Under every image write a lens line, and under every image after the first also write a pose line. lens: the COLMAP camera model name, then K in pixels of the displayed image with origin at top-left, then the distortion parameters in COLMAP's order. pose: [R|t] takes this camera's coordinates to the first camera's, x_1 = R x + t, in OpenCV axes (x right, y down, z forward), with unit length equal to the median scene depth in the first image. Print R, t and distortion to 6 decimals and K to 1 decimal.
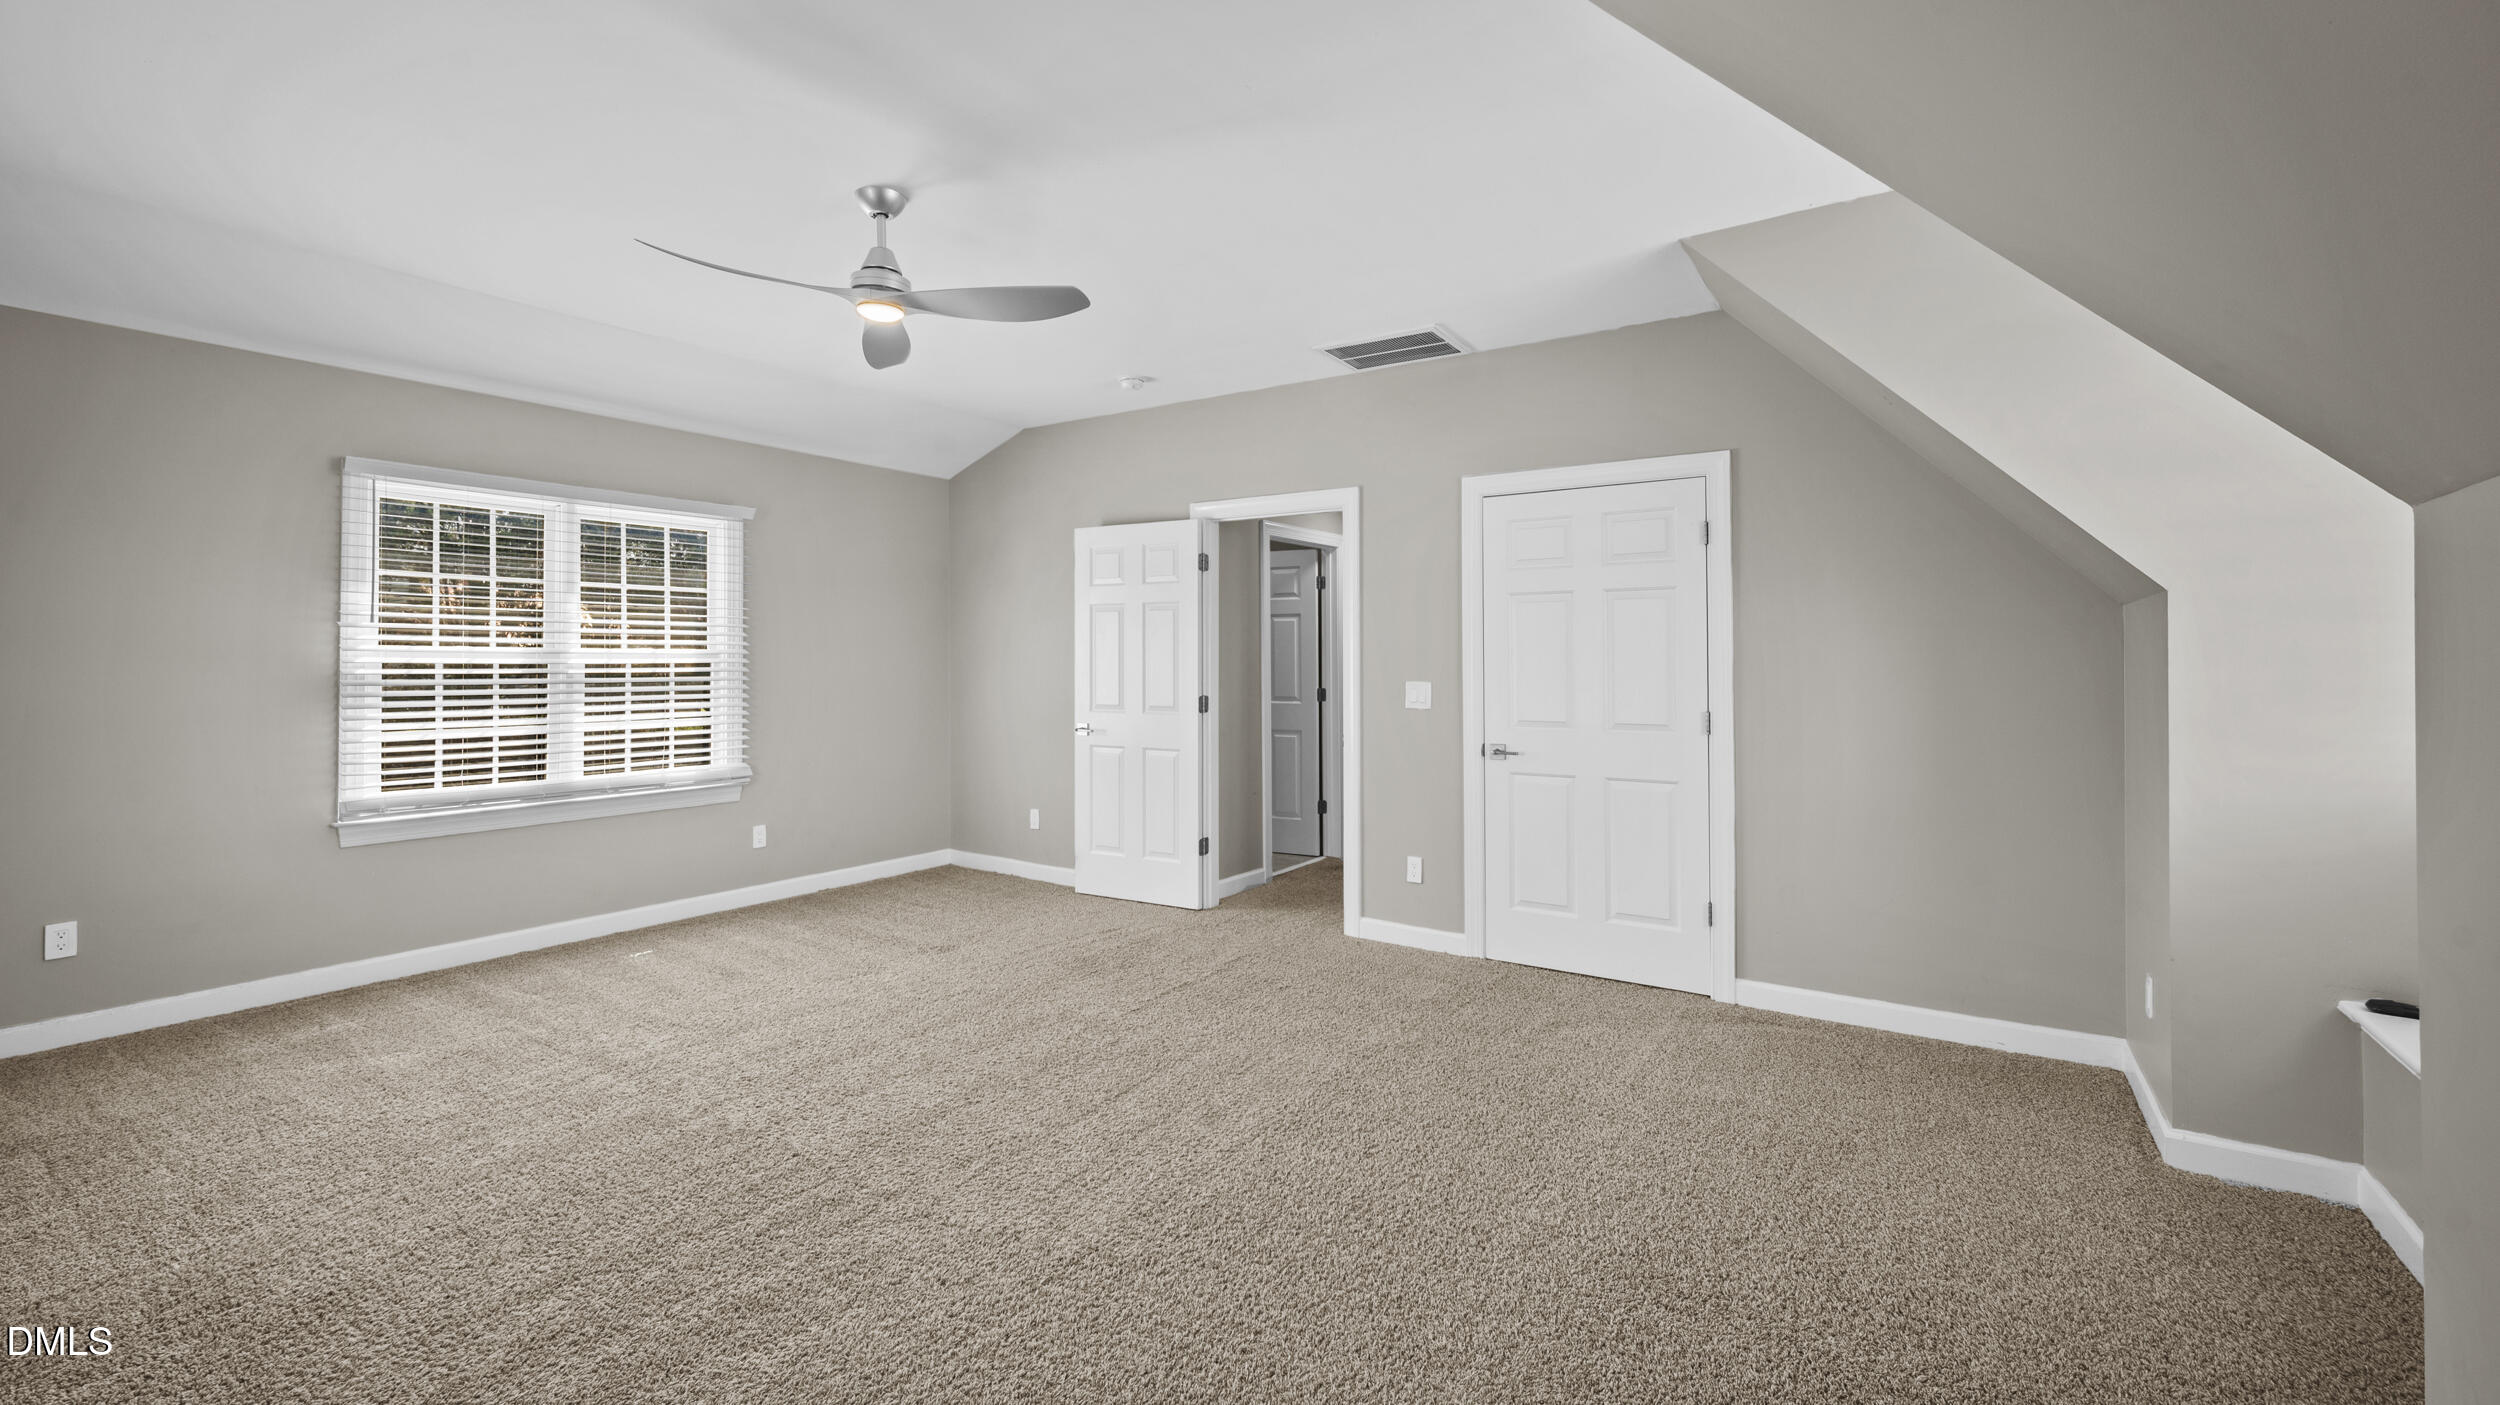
lens RADIAL K [[1024.8, 0, 1255.5], [0, 1024.8, 651.2], [0, 0, 1]] dist [0.002226, 0.000049]
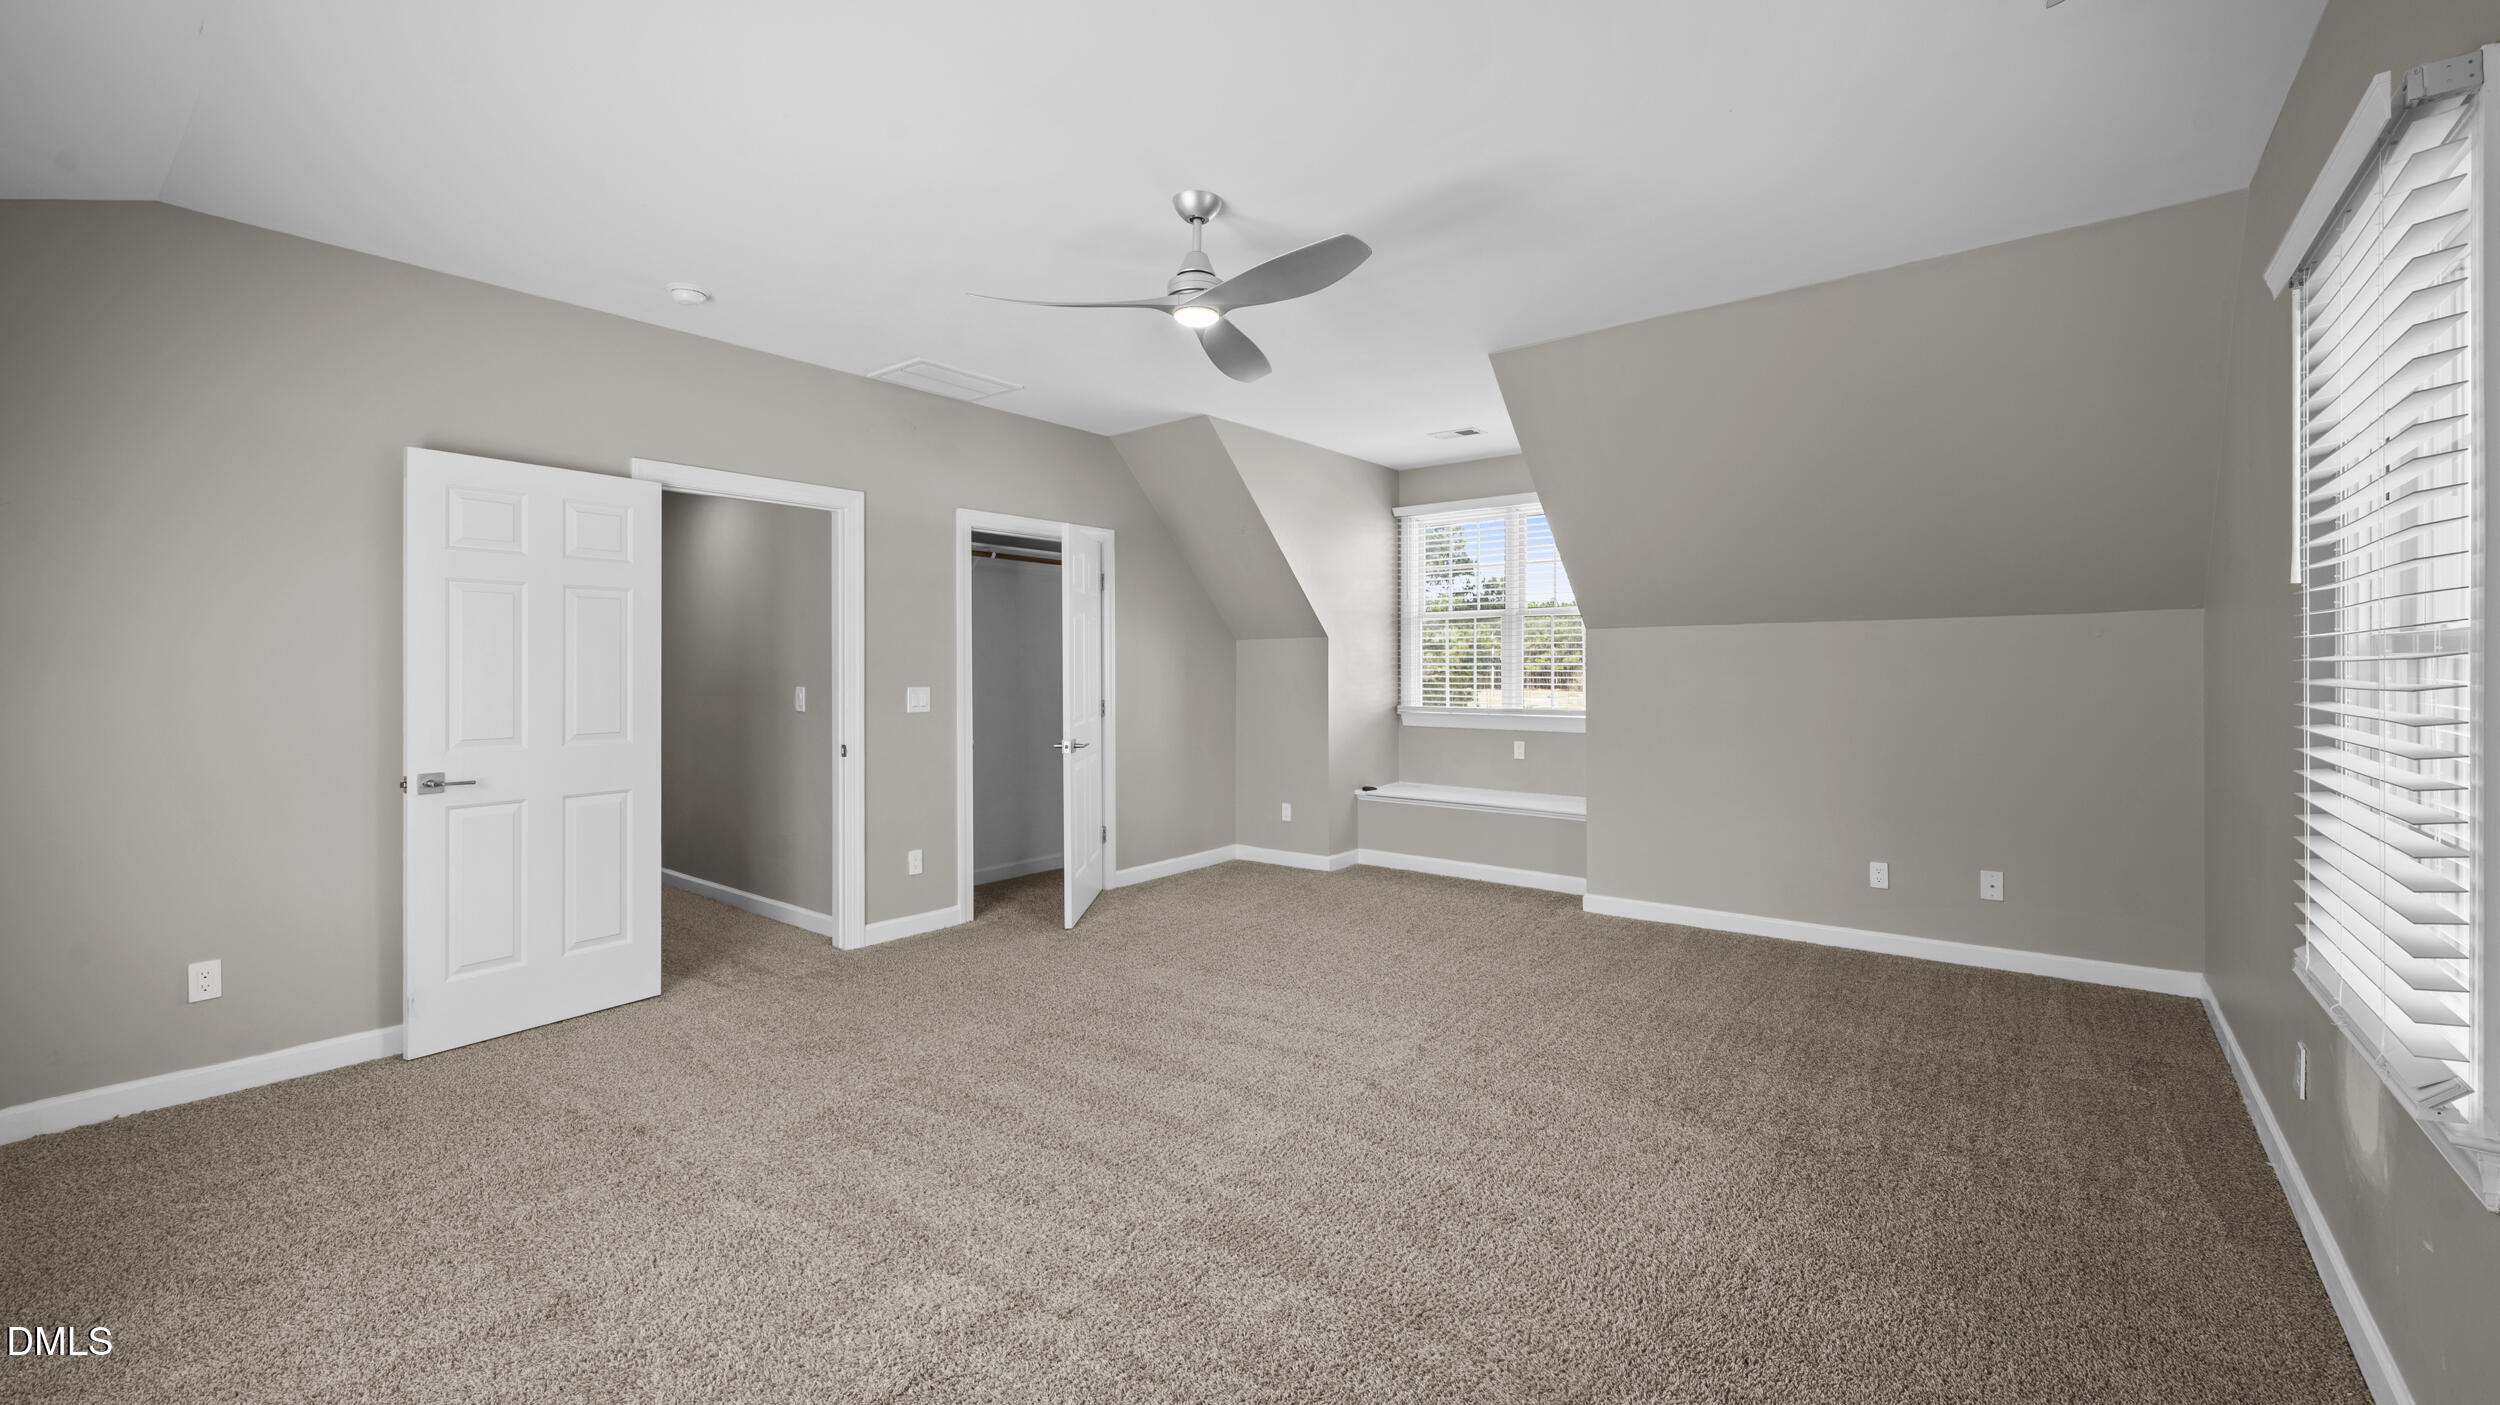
lens RADIAL K [[1024.8, 0, 1255.5], [0, 1024.8, 651.2], [0, 0, 1]] dist [0.002226, 0.000049]
pose [[0.068784, 0.010435, 0.997577, -0.784022], [-0.008654, 0.999914, -0.009863, -0.000798], [-0.997594, -0.007955, 0.068868, 0.501374]]
